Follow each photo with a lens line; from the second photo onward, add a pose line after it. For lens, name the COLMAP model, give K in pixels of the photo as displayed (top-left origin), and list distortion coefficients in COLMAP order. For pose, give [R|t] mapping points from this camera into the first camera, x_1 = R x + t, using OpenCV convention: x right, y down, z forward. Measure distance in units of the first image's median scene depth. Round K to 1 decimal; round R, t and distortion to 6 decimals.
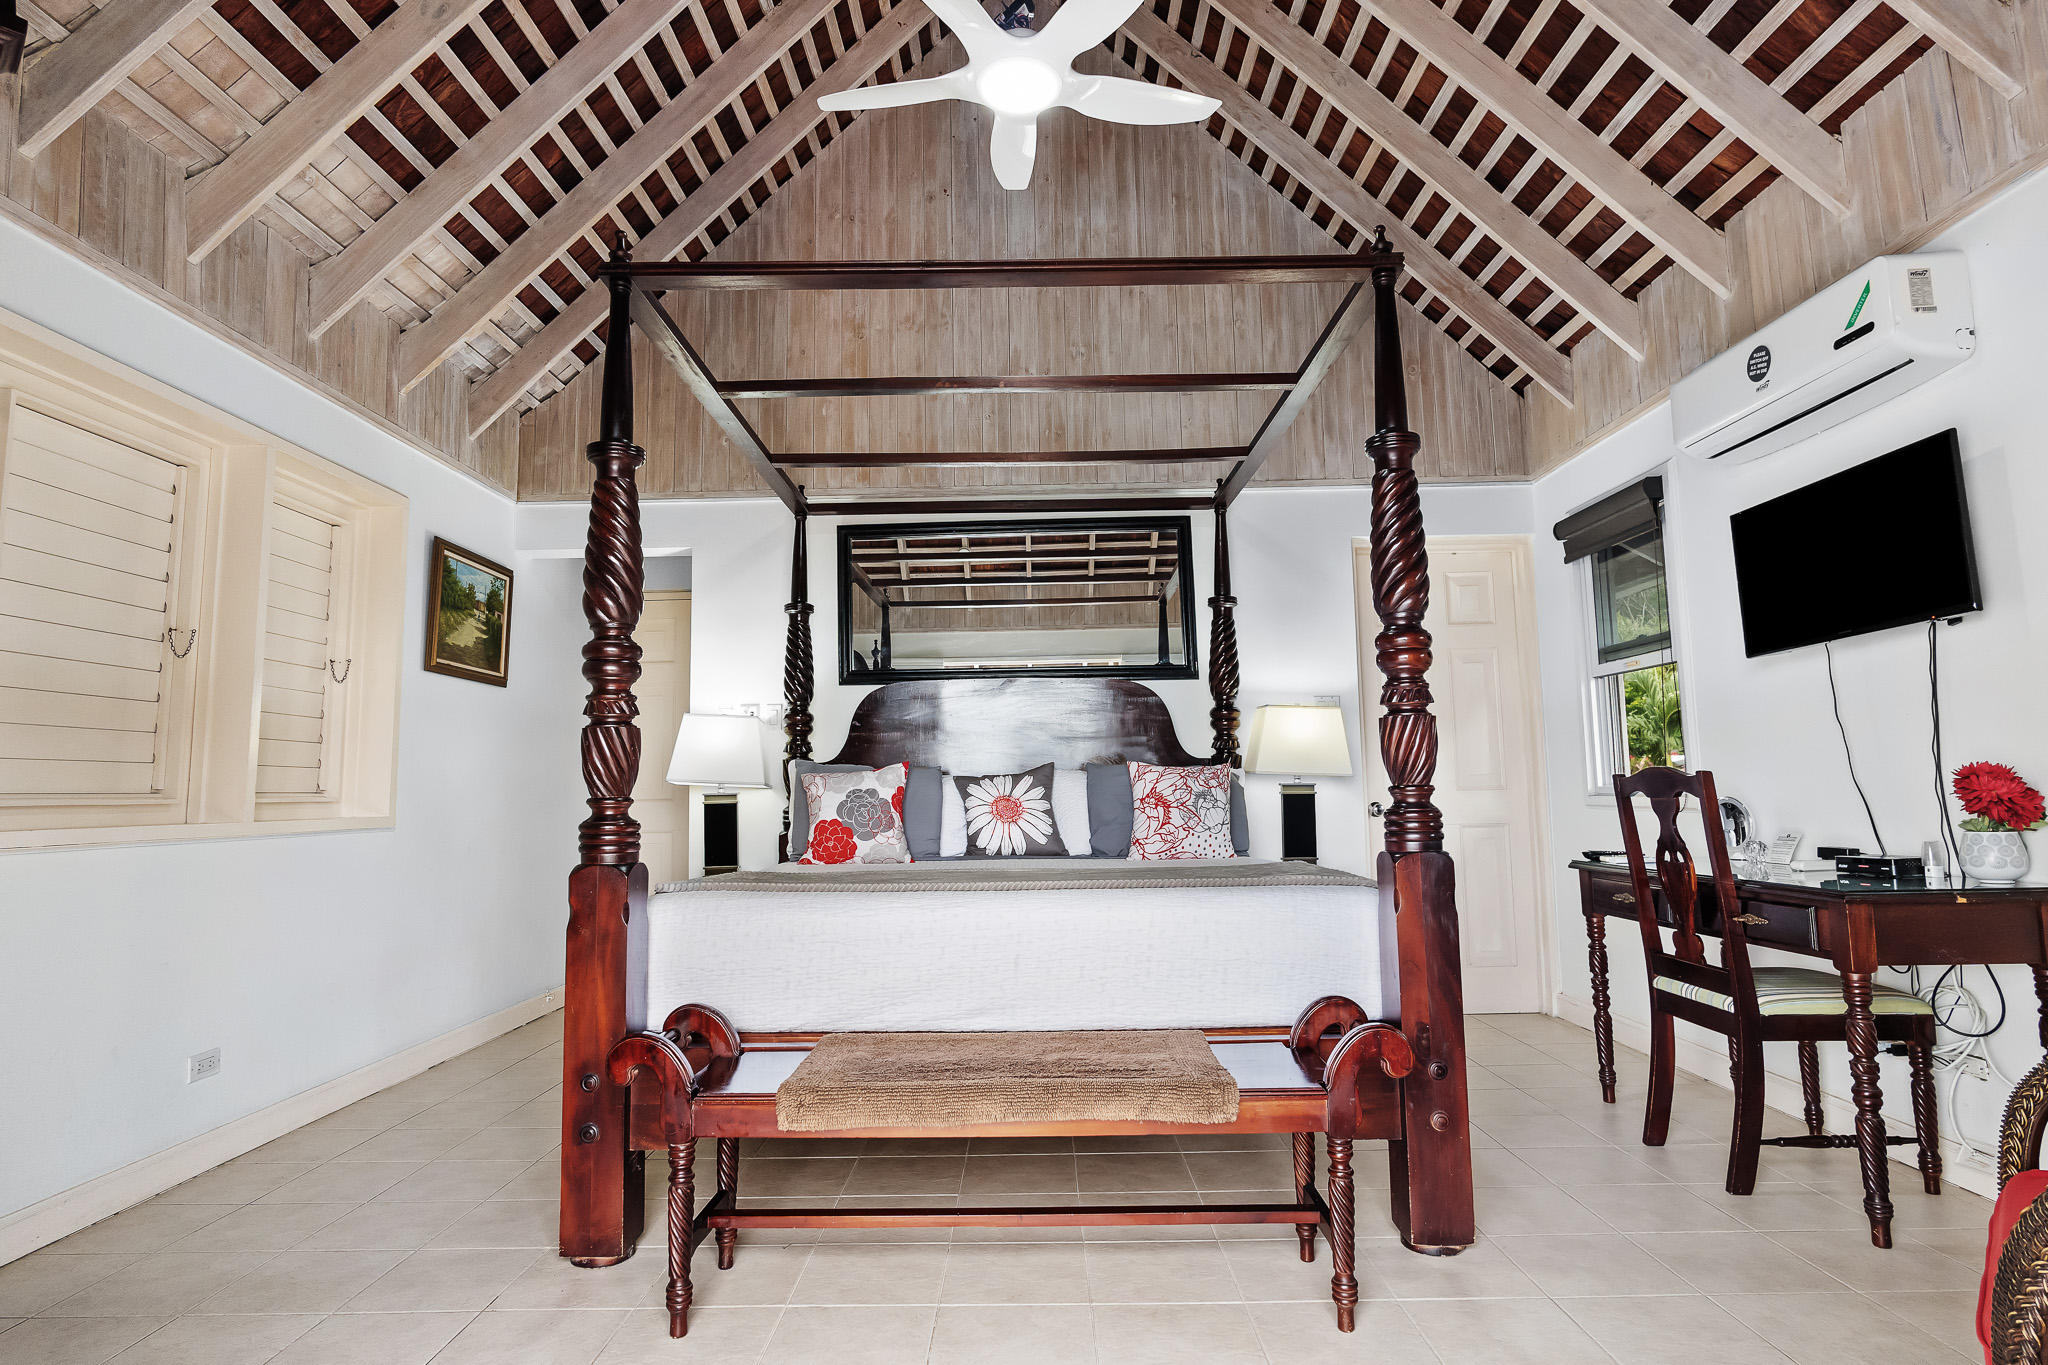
lens RADIAL K [[1087.7, 0, 1024.9], [0, 1087.7, 685.2], [0, 0, 1]] dist [-0.007239, 0.002717]
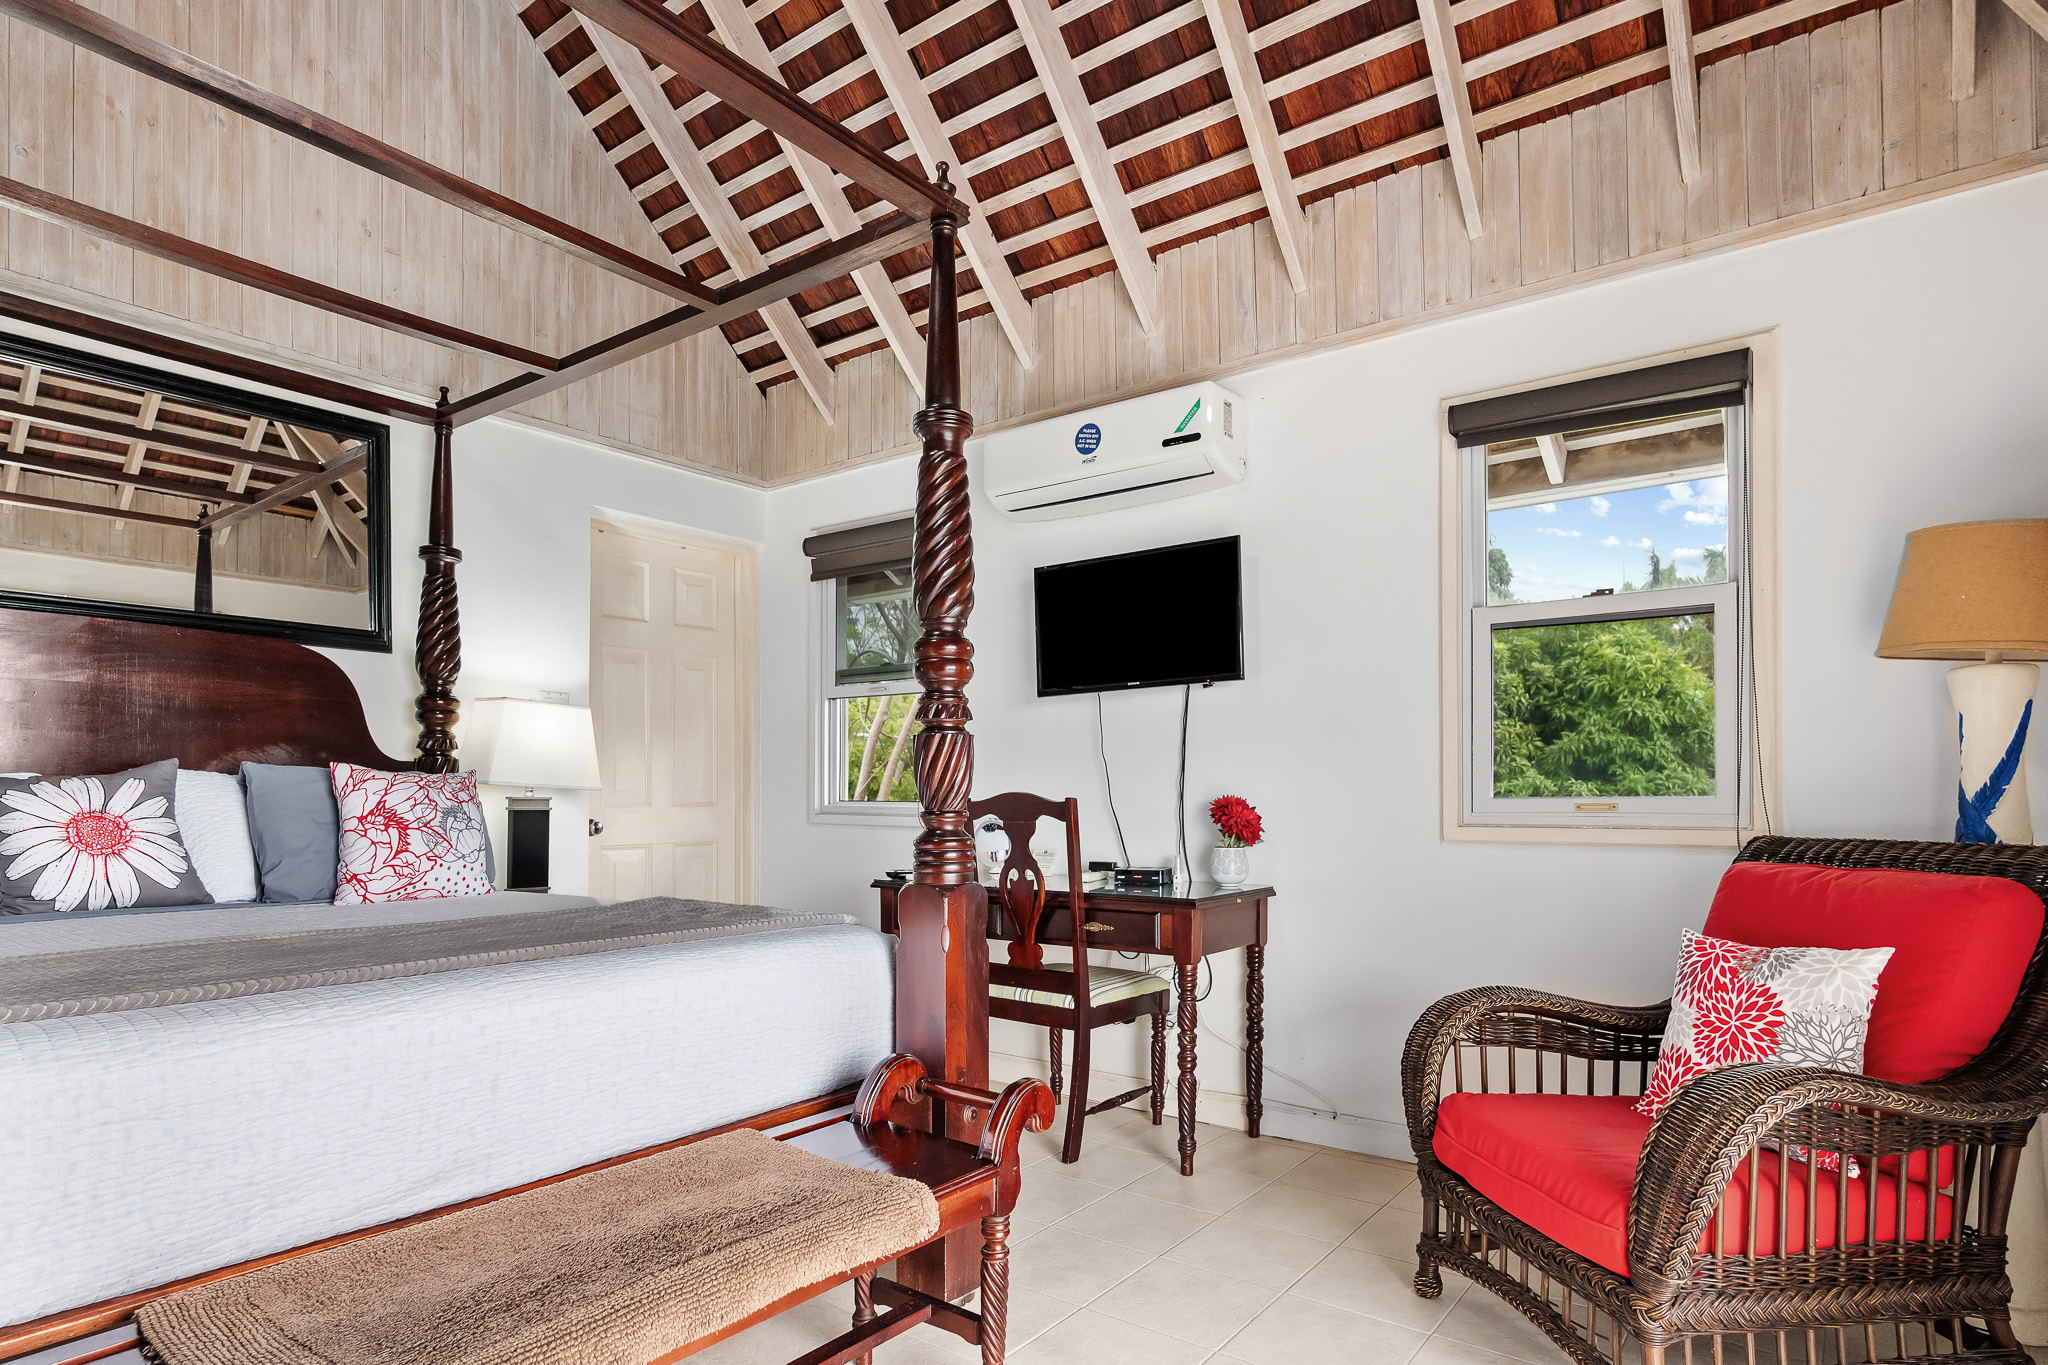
lens RADIAL K [[1104.7, 0, 1029.5], [0, 1104.7, 791.9], [0, 0, 1]] dist [-0.016168, 0.003173]
pose [[0.599210, 0.017983, 0.800390, -0.237087], [-0.091249, 0.994767, 0.045963, 0.019455], [-0.795375, -0.100576, 0.597715, 0.278806]]
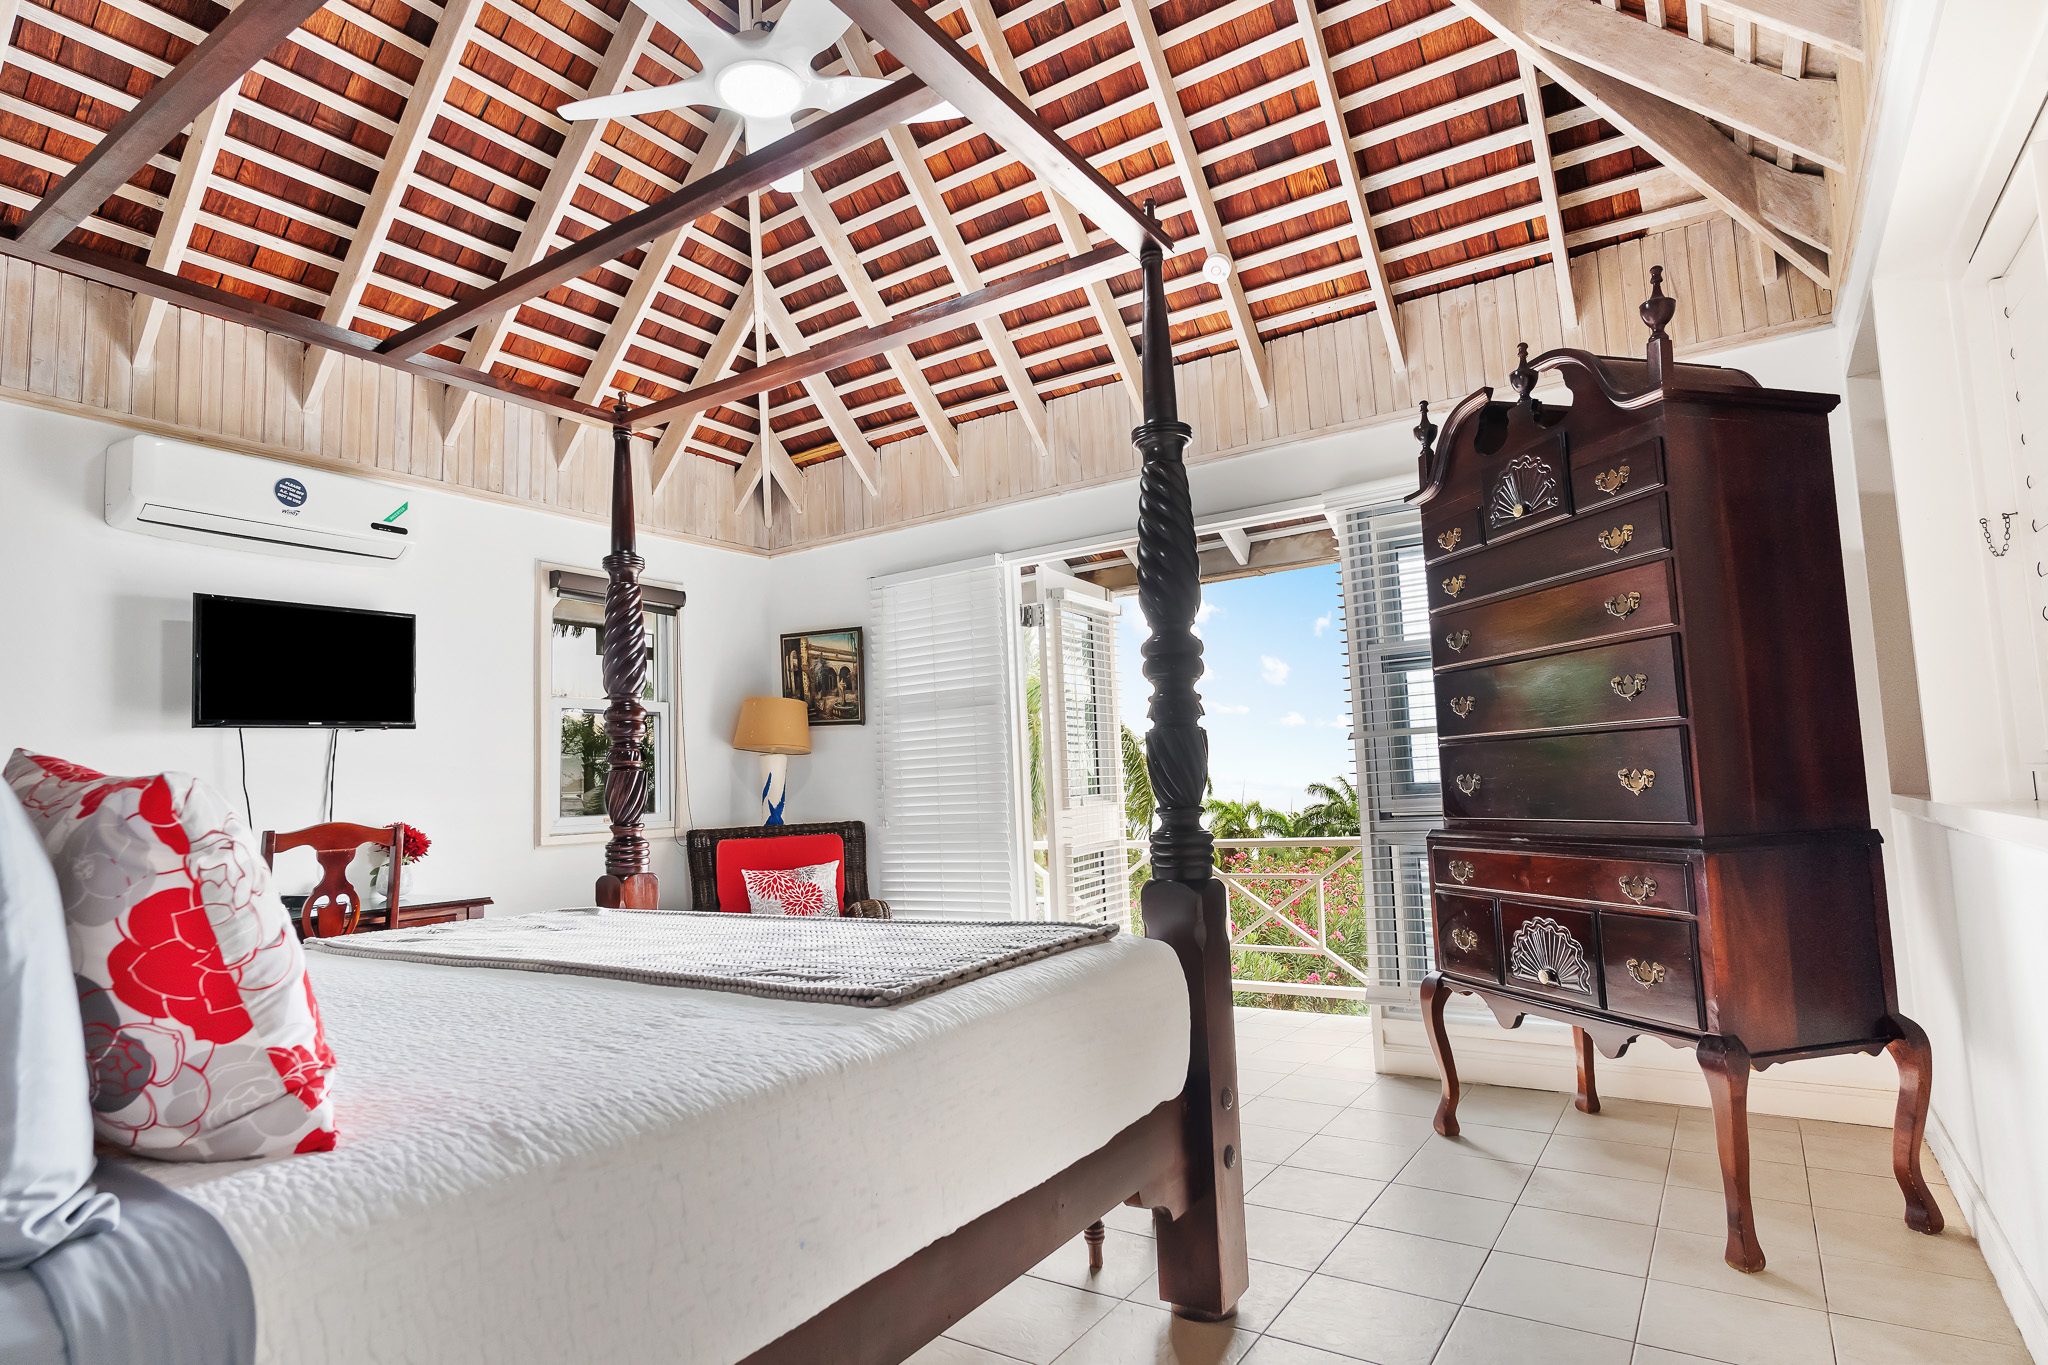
lens RADIAL K [[1087.7, 0, 1024.9], [0, 1087.7, 685.2], [0, 0, 1]] dist [-0.007239, 0.002717]
pose [[-0.835362, 0.108146, 0.538957, -0.551616], [0.001671, 0.980952, -0.194245, 0.131333], [-0.549697, -0.161364, -0.819631, 1.301511]]
